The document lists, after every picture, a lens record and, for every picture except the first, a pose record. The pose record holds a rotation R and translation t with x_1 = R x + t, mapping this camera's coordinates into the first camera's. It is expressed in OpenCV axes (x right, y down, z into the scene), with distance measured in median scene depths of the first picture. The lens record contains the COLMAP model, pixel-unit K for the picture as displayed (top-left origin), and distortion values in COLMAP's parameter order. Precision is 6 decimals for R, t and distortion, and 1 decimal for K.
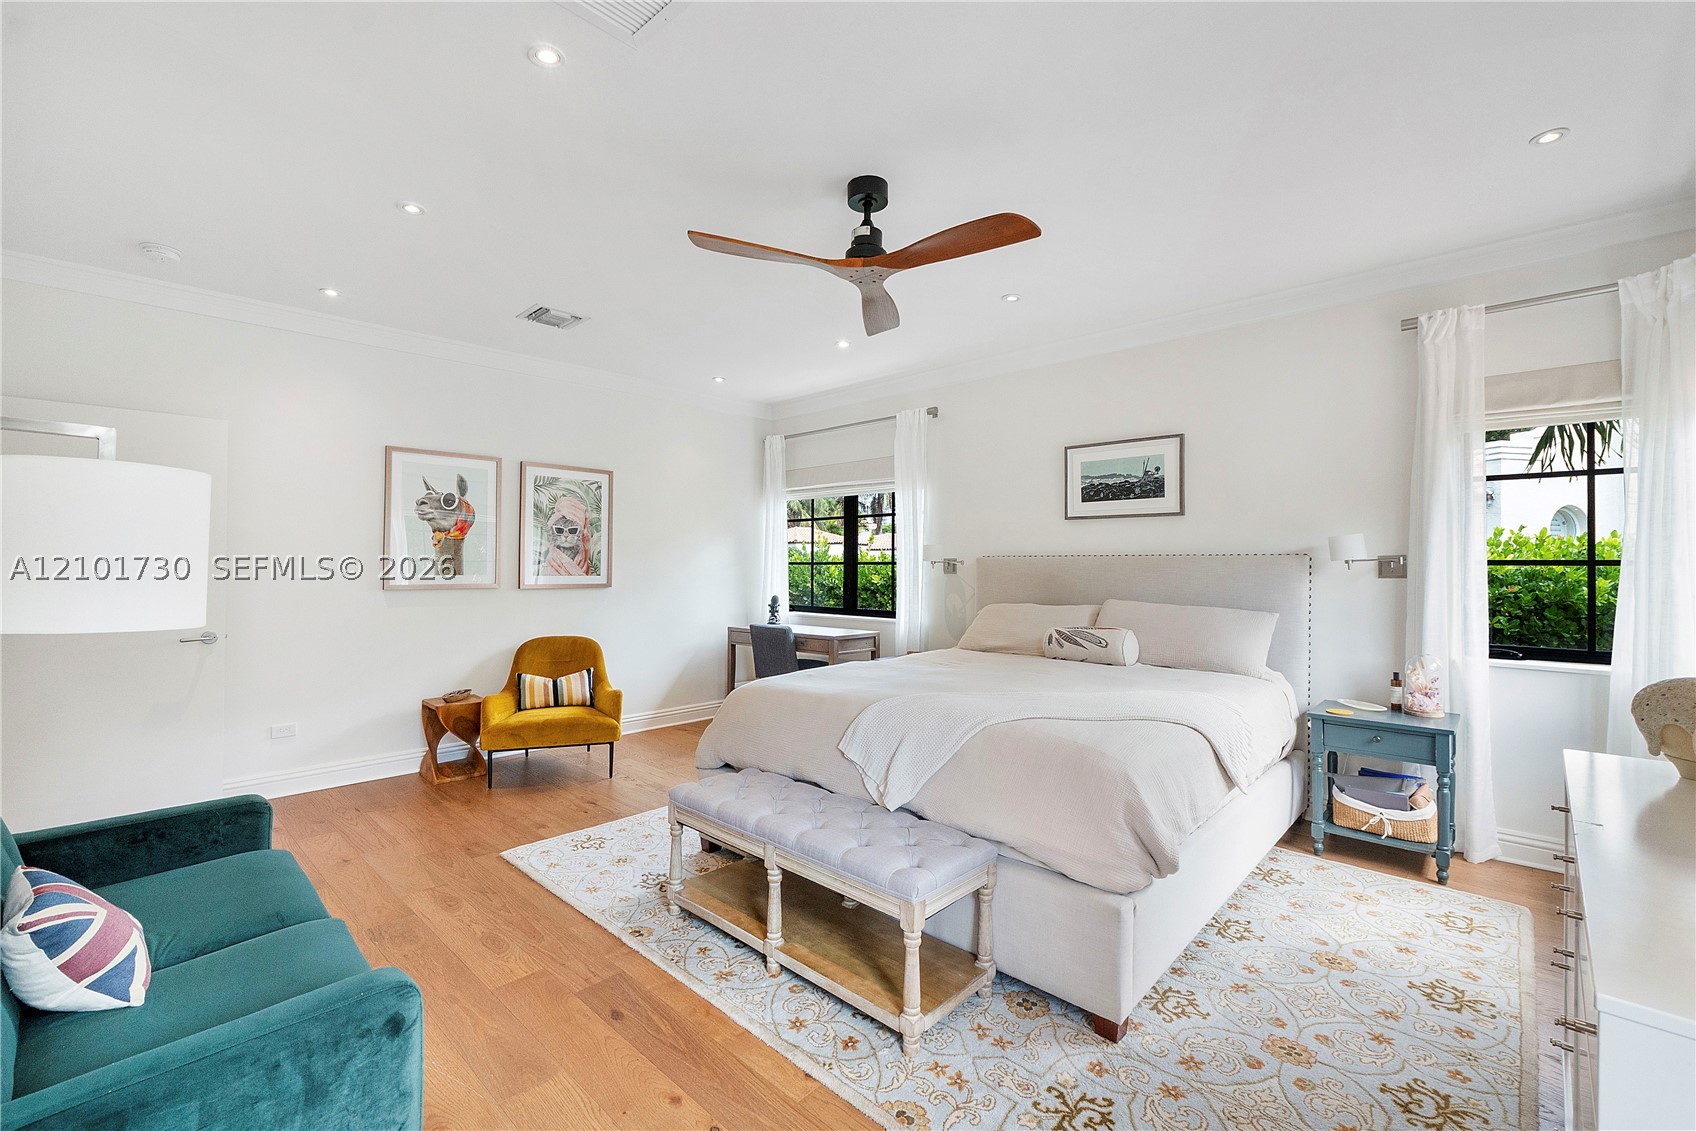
lens RADIAL K [[720.1, 0, 844.0], [0, 720.1, 571.2], [0, 0, 1]] dist [-0.007063, -0.000147]
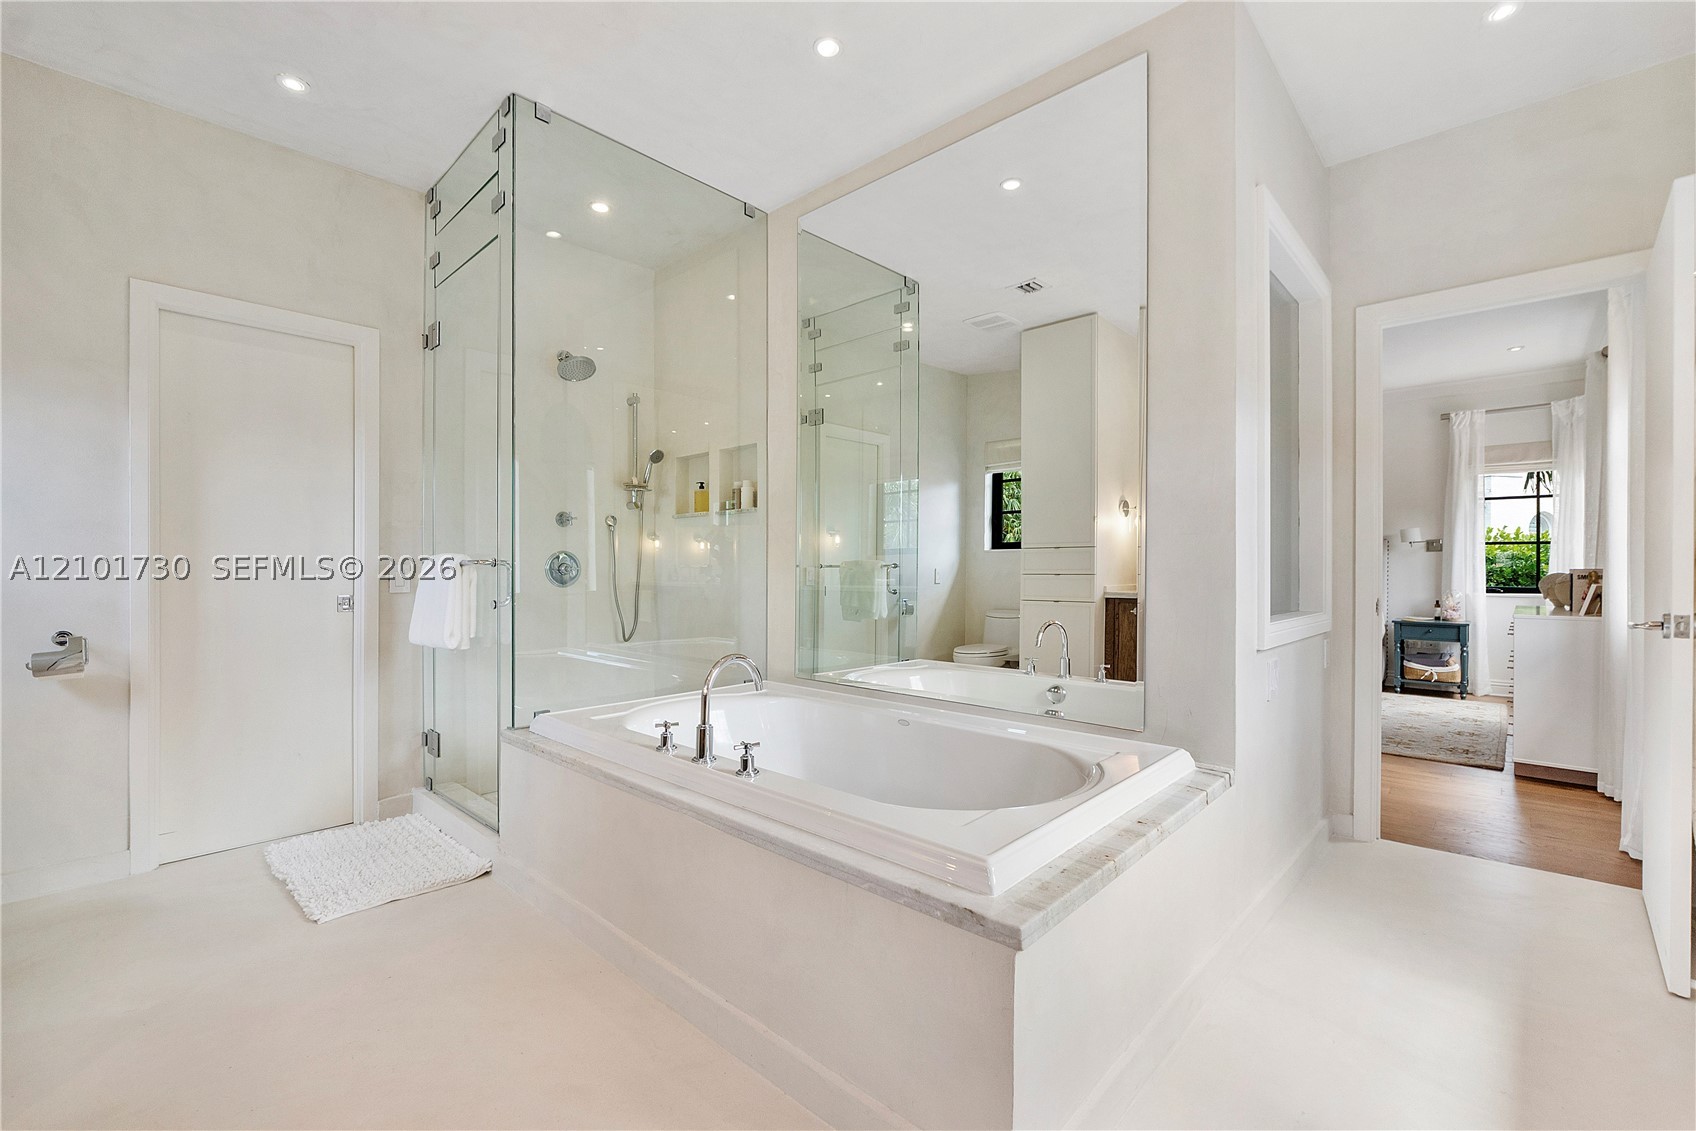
lens RADIAL K [[720.1, 0, 844.0], [0, 720.1, 571.2], [0, 0, 1]] dist [-0.007063, -0.000147]
pose [[0.999939, 0.006293, 0.009050, -0.855041], [-0.006285, 0.999980, -0.000900, 0.078553], [-0.009056, 0.000843, 0.999959, -0.922750]]
